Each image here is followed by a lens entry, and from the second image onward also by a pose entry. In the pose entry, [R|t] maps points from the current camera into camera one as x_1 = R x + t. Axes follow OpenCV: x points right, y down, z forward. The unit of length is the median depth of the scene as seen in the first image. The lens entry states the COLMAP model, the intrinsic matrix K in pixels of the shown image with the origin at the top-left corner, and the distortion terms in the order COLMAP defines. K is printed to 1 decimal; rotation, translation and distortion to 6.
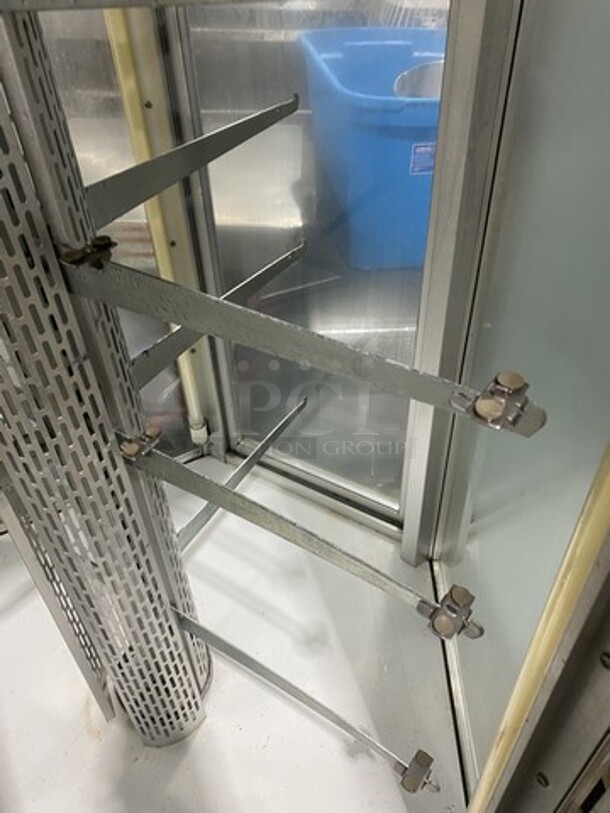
lens RADIAL K [[606.9, 0, 302.8], [0, 606.9, 390.7], [0, 0, 1]] dist [0.006184, 0.001209]
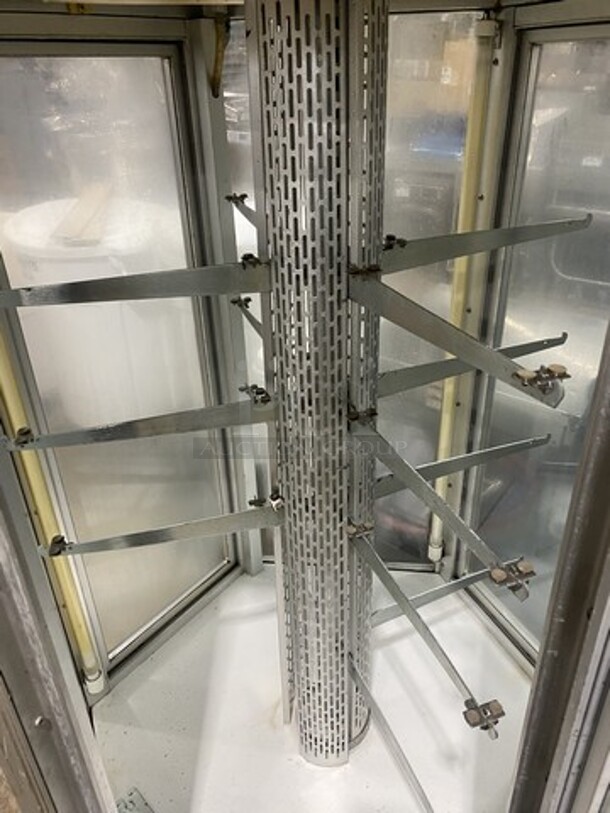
lens RADIAL K [[553.5, 0, 305.0], [0, 553.5, 406.5], [0, 0, 1]] dist [-0.000689, -0.000177]
pose [[0.818951, 0.278813, -0.501580, 0.245856], [-0.365052, 0.927503, -0.080464, -0.042439], [0.442783, 0.248999, 0.861361, -0.374367]]
